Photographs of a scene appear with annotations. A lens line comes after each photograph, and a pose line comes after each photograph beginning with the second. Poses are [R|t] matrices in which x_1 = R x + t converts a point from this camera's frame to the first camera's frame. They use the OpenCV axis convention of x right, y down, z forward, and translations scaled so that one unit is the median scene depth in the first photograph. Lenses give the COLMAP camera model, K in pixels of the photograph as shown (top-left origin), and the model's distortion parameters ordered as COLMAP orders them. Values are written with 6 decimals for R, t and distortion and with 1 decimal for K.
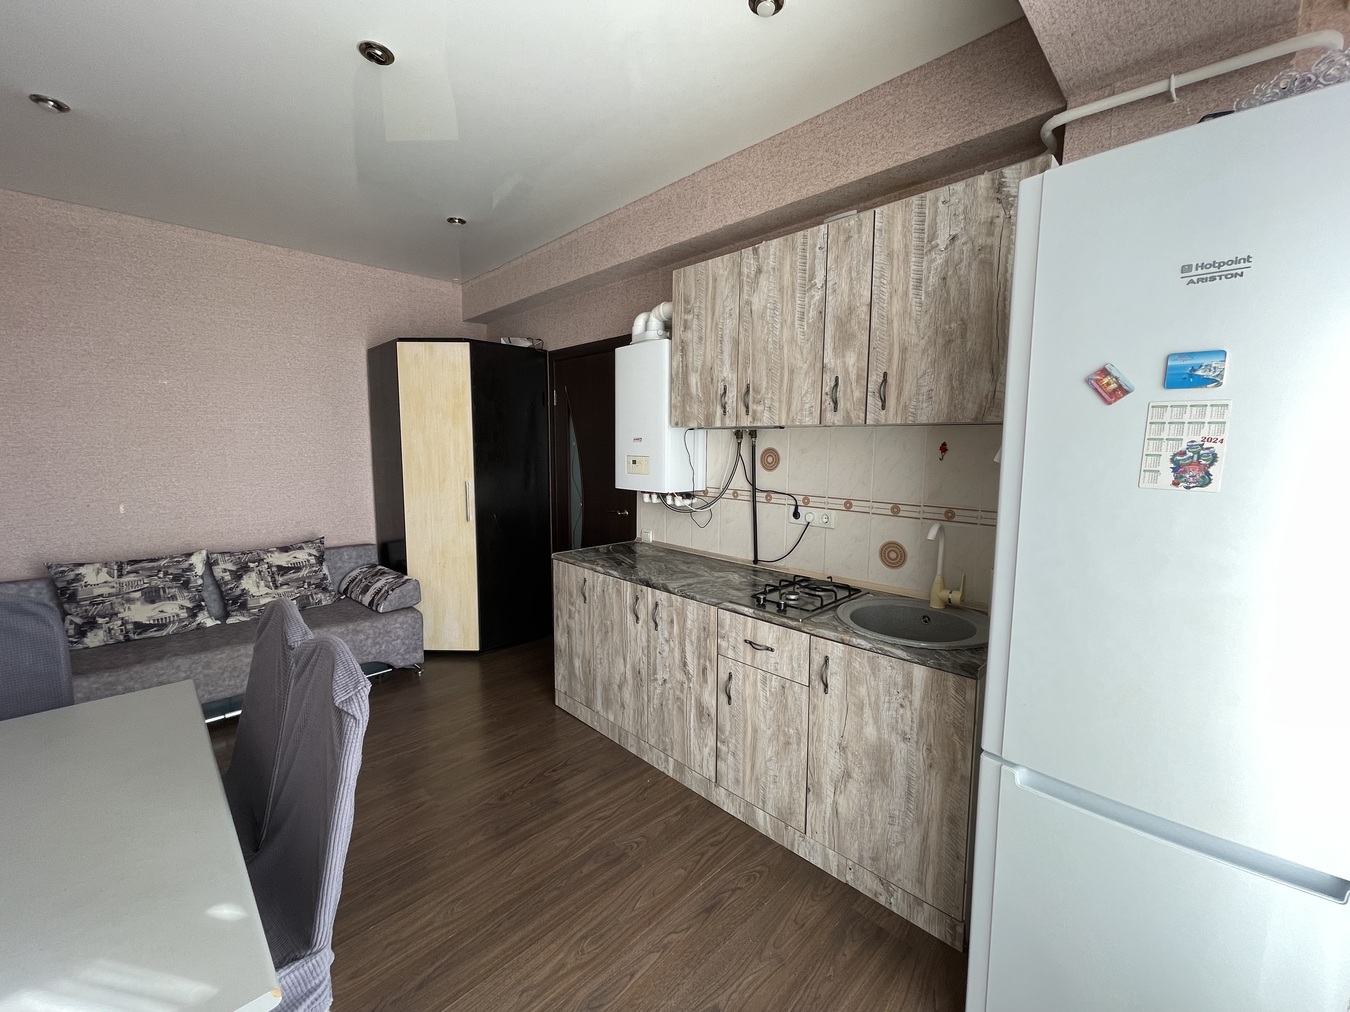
lens RADIAL K [[543.8, 0, 669.2], [0, 543.8, 505.7], [0, 0, 1]] dist [-0.004310, -0.000186]
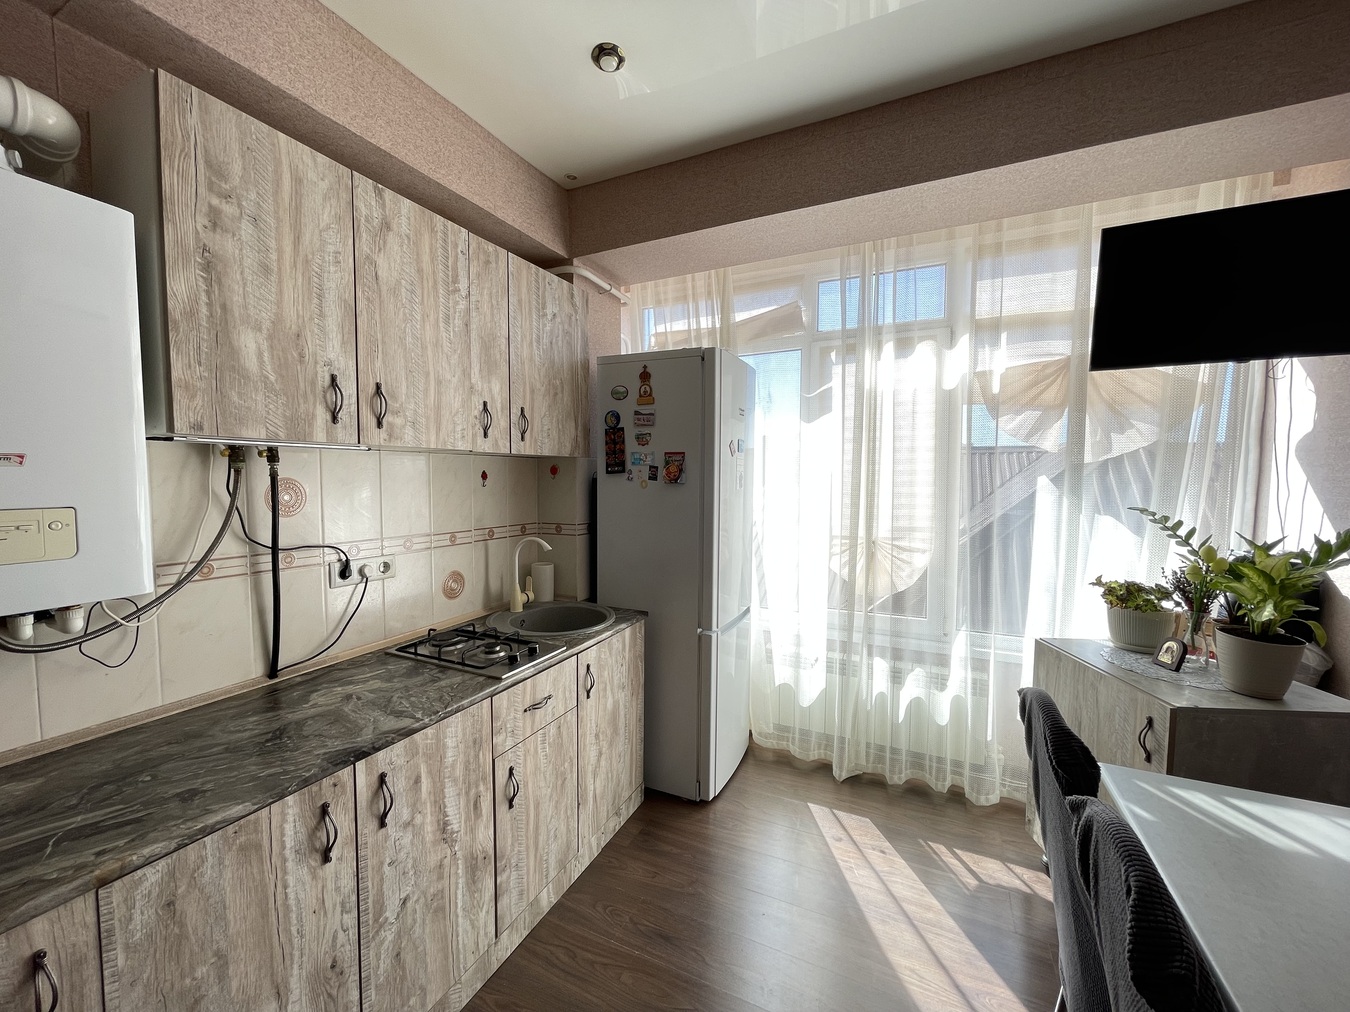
lens RADIAL K [[543.8, 0, 669.2], [0, 543.8, 505.7], [0, 0, 1]] dist [-0.004310, -0.000186]
pose [[-0.332210, -0.059891, 0.941302, -0.642350], [0.104161, 0.989548, 0.099722, -0.110236], [-0.937436, 0.131176, -0.322500, 0.951478]]
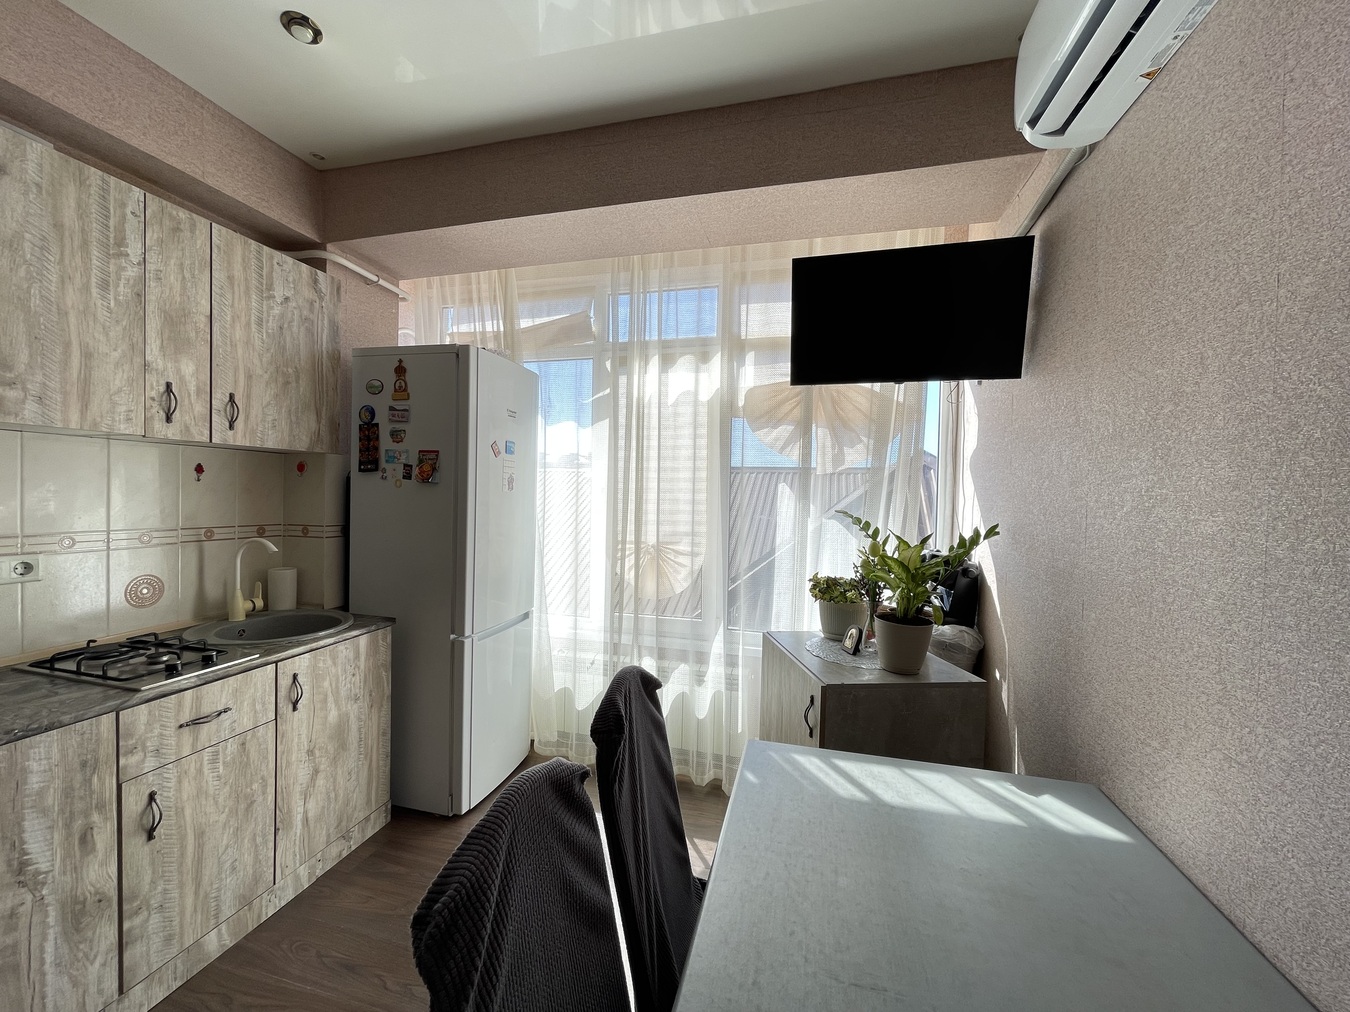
lens RADIAL K [[541.6, 0, 669.3], [0, 541.6, 506.3], [0, 0, 1]] dist [-0.000581, -0.000532]
pose [[-0.506172, -0.036611, 0.861655, -0.755548], [0.074363, 0.993525, 0.085898, -0.055582], [-0.859220, 0.107554, -0.500172, 0.715325]]
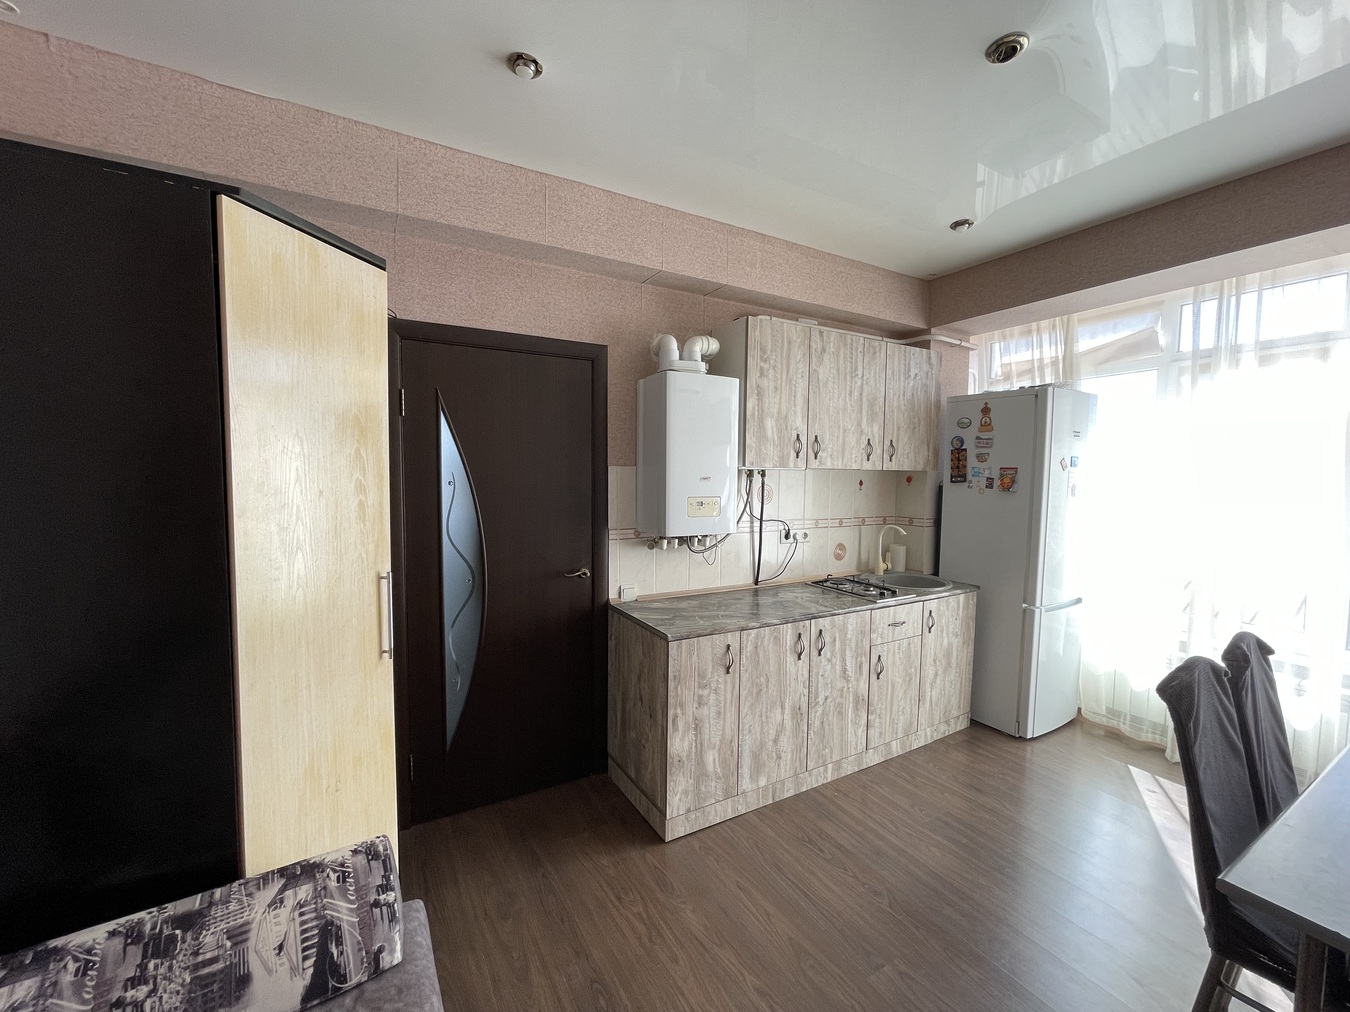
lens RADIAL K [[543.8, 0, 669.2], [0, 543.8, 505.7], [0, 0, 1]] dist [-0.004310, -0.000186]
pose [[0.258270, -0.063482, 0.963985, -1.230509], [0.103522, 0.993912, 0.037718, -0.153126], [-0.960510, 0.090052, 0.263269, 1.068606]]
